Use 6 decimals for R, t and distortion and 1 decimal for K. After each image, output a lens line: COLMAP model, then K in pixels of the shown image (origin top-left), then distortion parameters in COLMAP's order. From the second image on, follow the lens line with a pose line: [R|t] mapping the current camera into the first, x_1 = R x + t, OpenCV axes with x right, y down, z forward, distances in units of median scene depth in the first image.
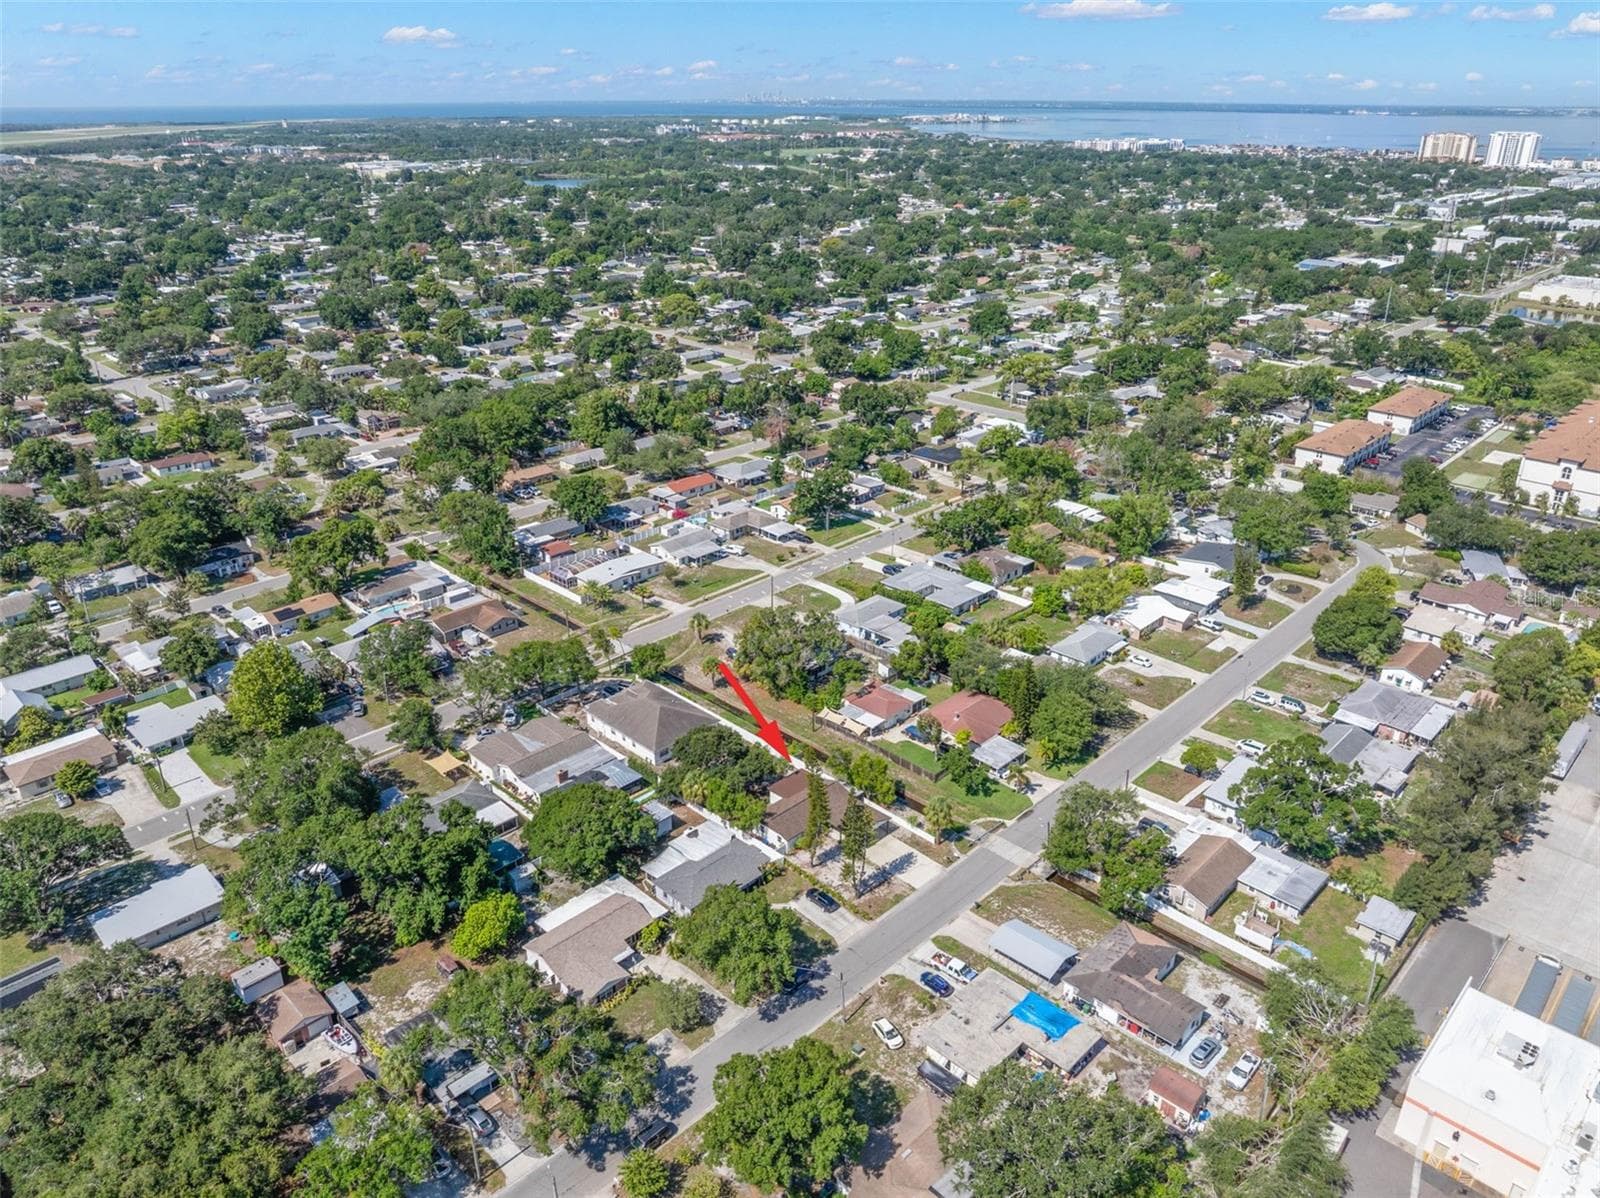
lens RADIAL K [[1126.8, 0, 800.0], [0, 1126.8, 599.0], [0, 0, 1]] dist [-0.044506, 0.004905]
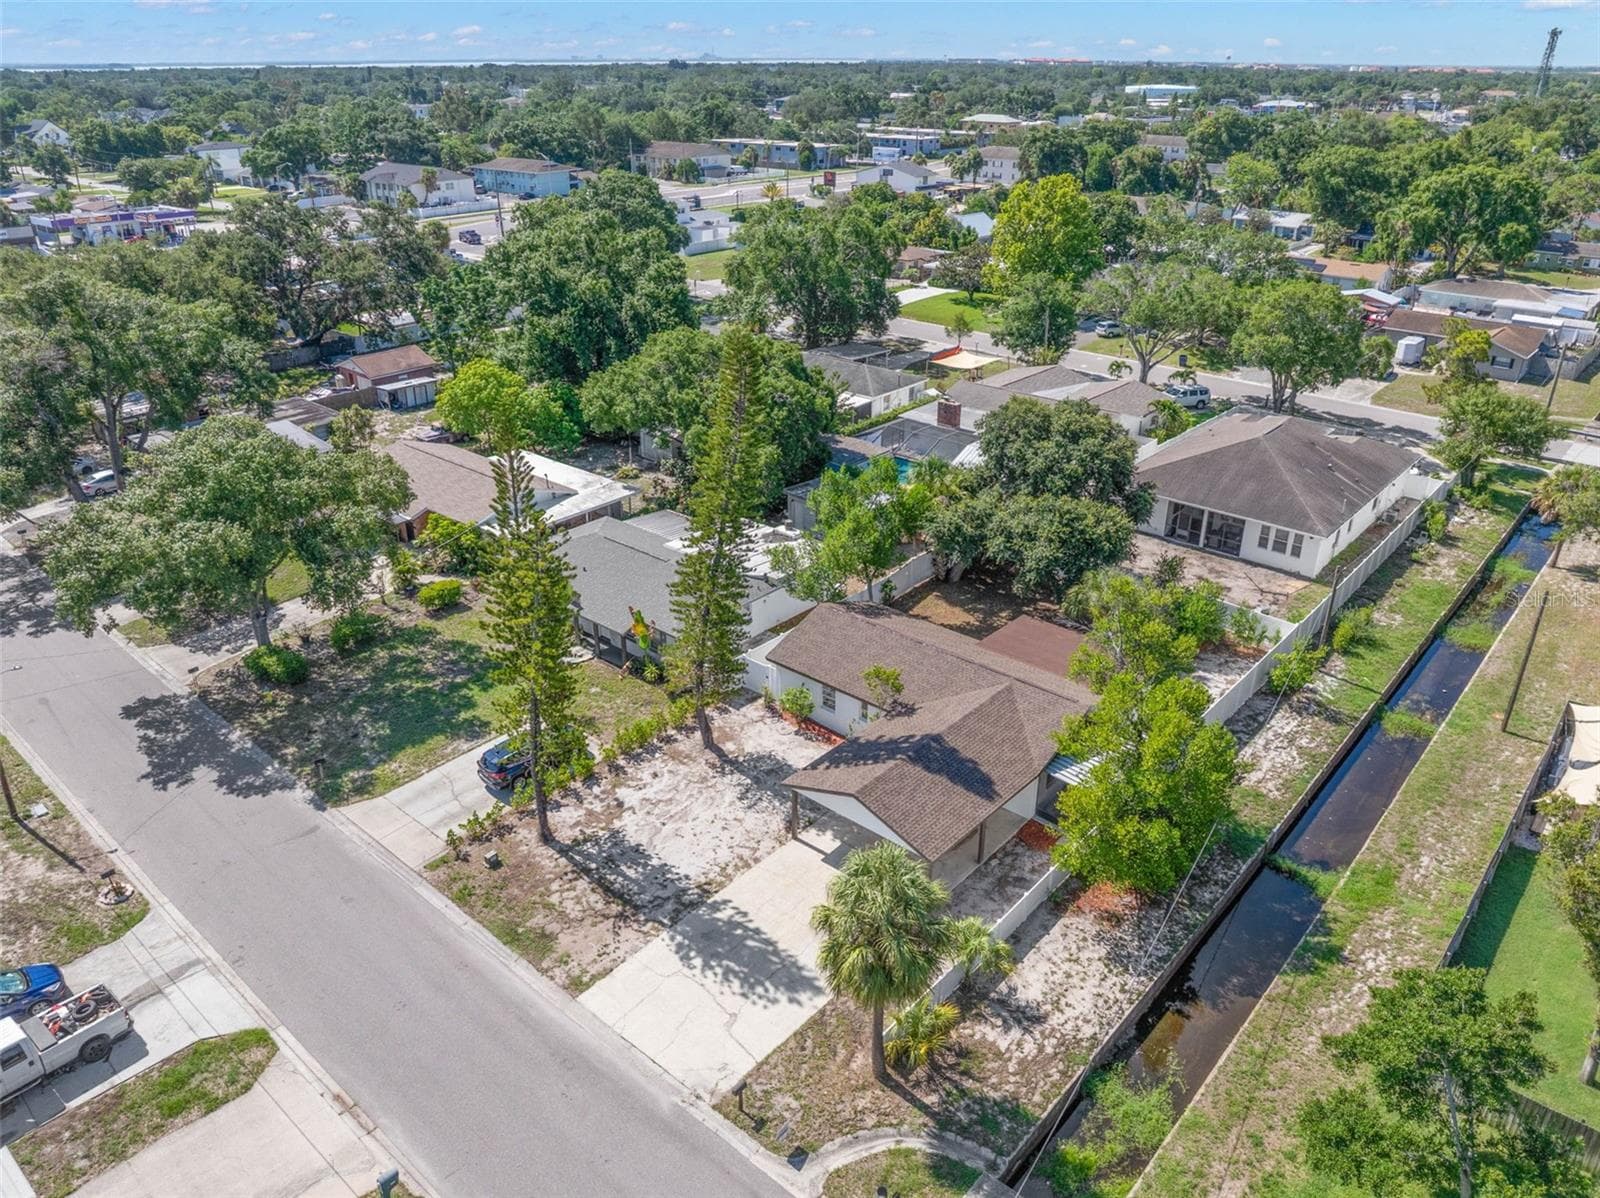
lens RADIAL K [[1122.9, 0, 800.0], [0, 1122.9, 599.0], [0, 0, 1]] dist [0.005152, -0.085014]
pose [[0.059544, 0.438443, -0.896785, 0.267328], [-0.412502, 0.828893, 0.377861, 0.068172], [0.909009, 0.347426, 0.230214, 0.888032]]
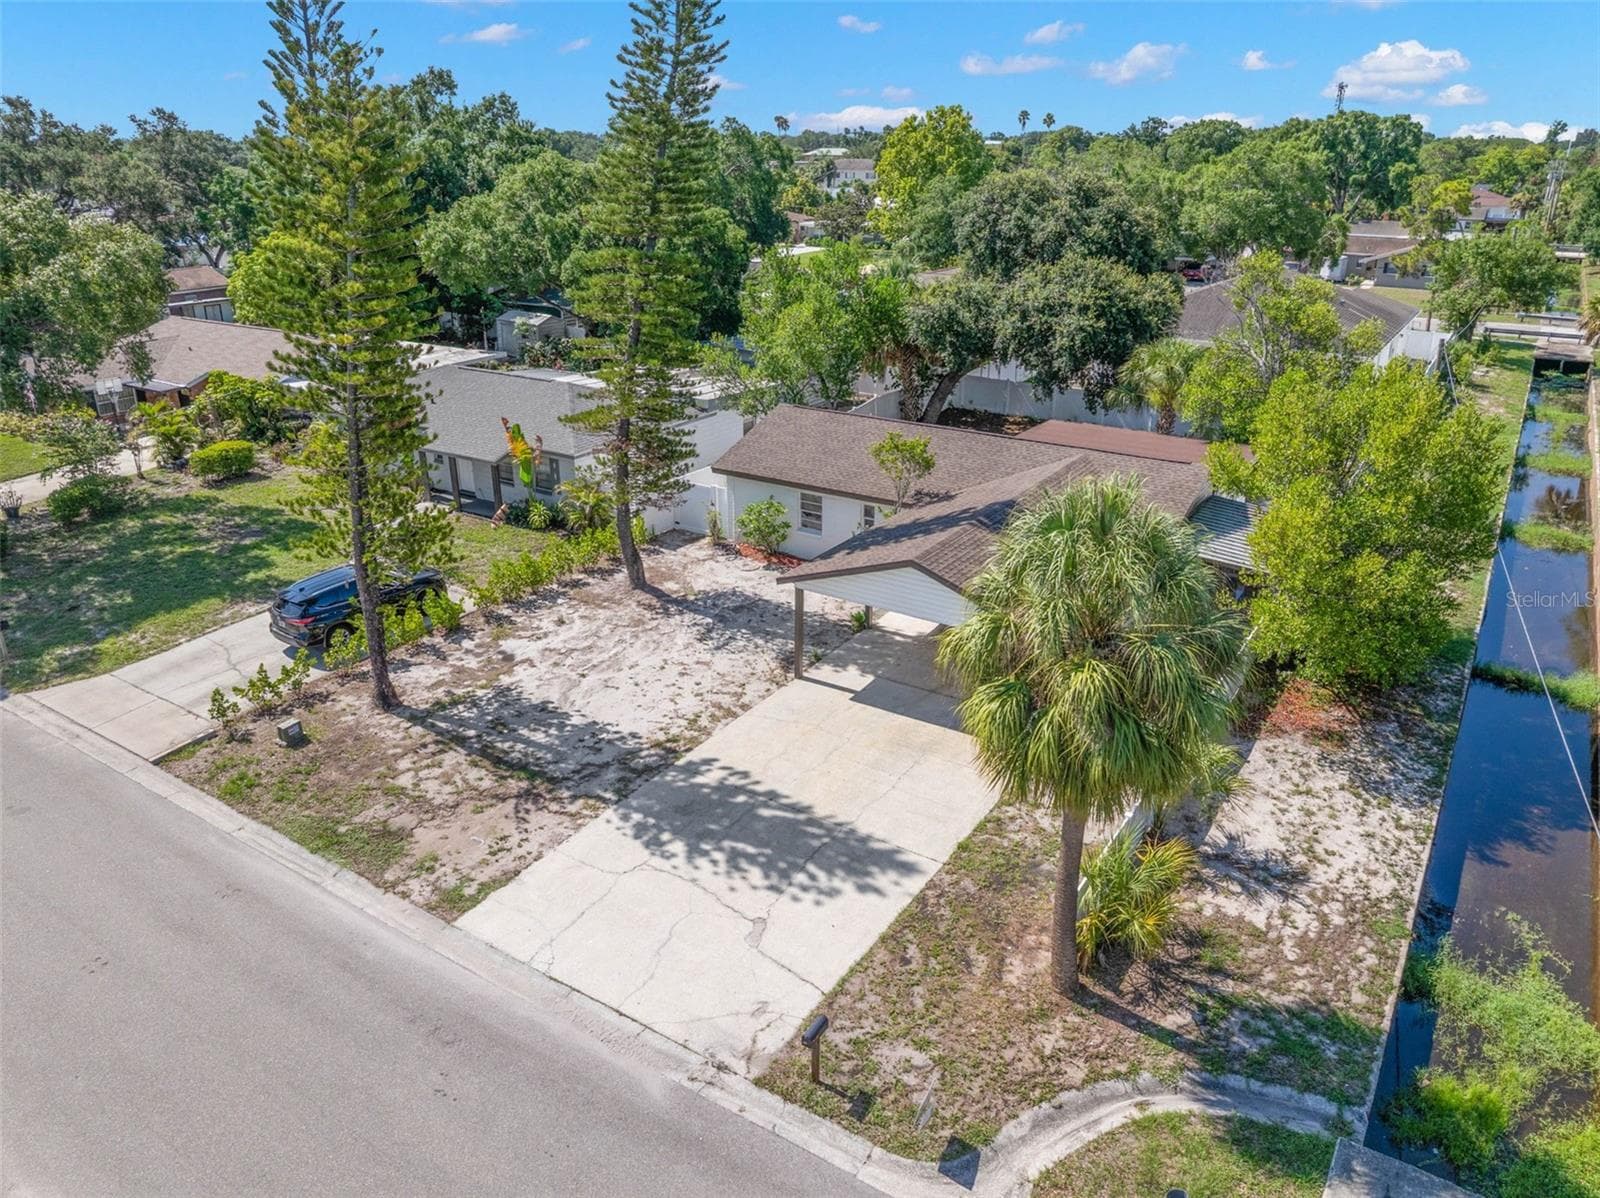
lens RADIAL K [[1126.8, 0, 800.0], [0, 1126.8, 599.0], [0, 0, 1]] dist [-0.044506, 0.004905]
pose [[0.200620, 0.370983, -0.906710, 0.198366], [-0.403089, 0.874812, 0.268744, 0.163210], [0.892900, 0.311570, 0.325044, 0.910725]]
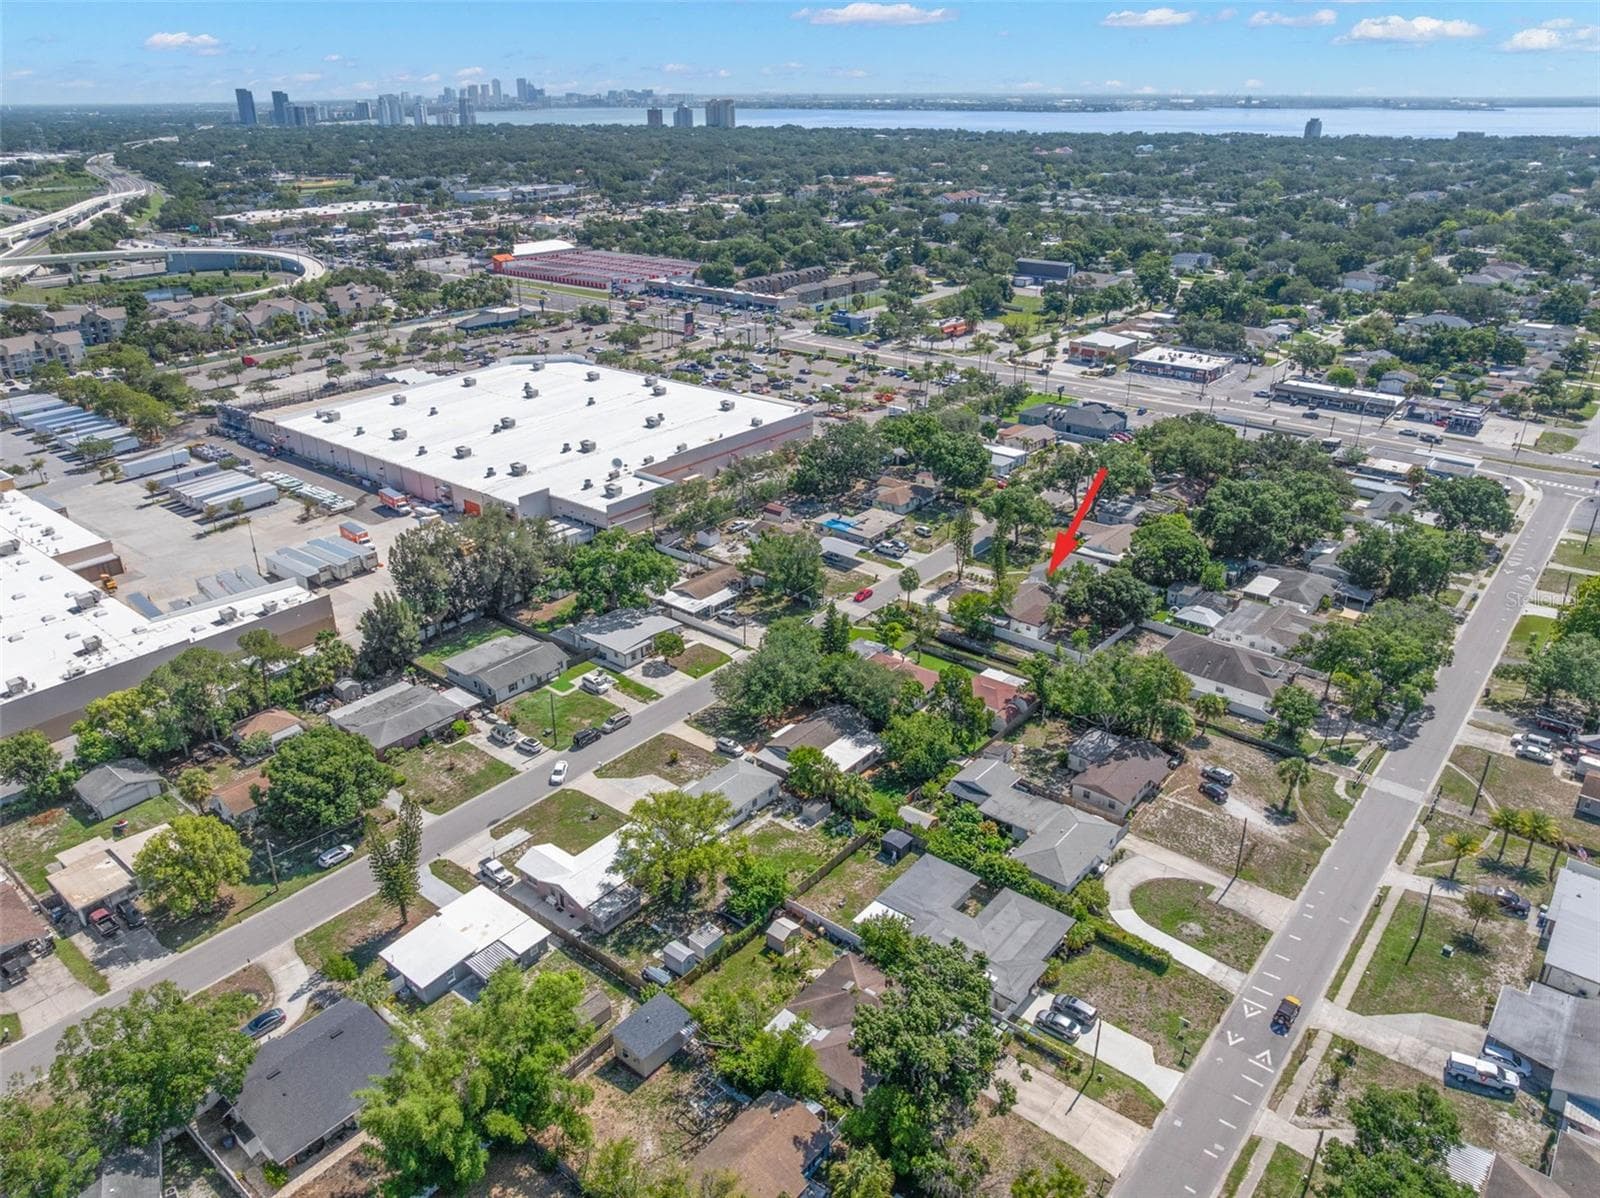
lens RADIAL K [[1122.9, 0, 800.0], [0, 1122.9, 599.0], [0, 0, 1]] dist [0.005152, -0.085014]
pose [[-0.995652, 0.042908, -0.082677, 0.338420], [-0.034067, 0.658359, 0.751933, -0.713682], [0.086695, 0.751480, -0.654035, 1.766013]]
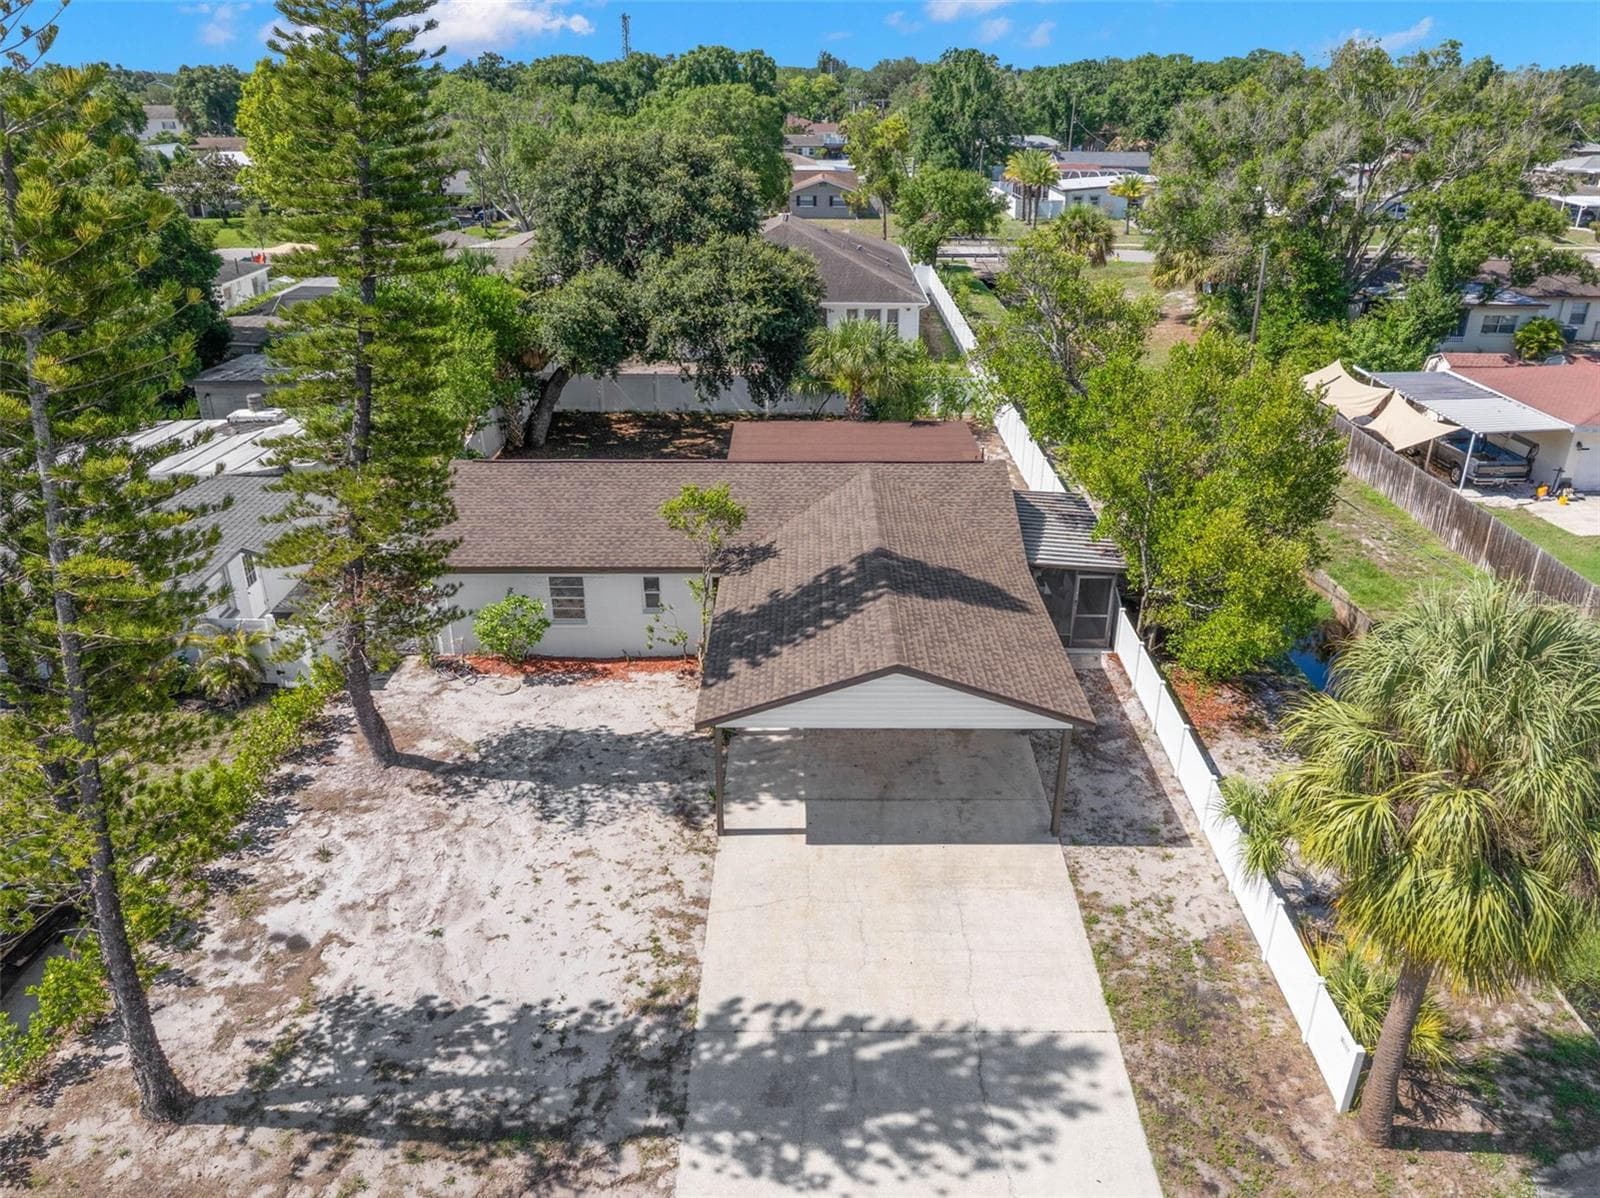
lens RADIAL K [[1121.6, 0, 801.3], [0, 1121.6, 619.7], [0, 0, 1]] dist [-0.041203, -0.002150]
pose [[0.699563, 0.315542, -0.641127, 0.132239], [-0.294154, 0.944839, 0.144055, 0.173708], [0.651218, 0.087815, 0.753793, 0.875043]]
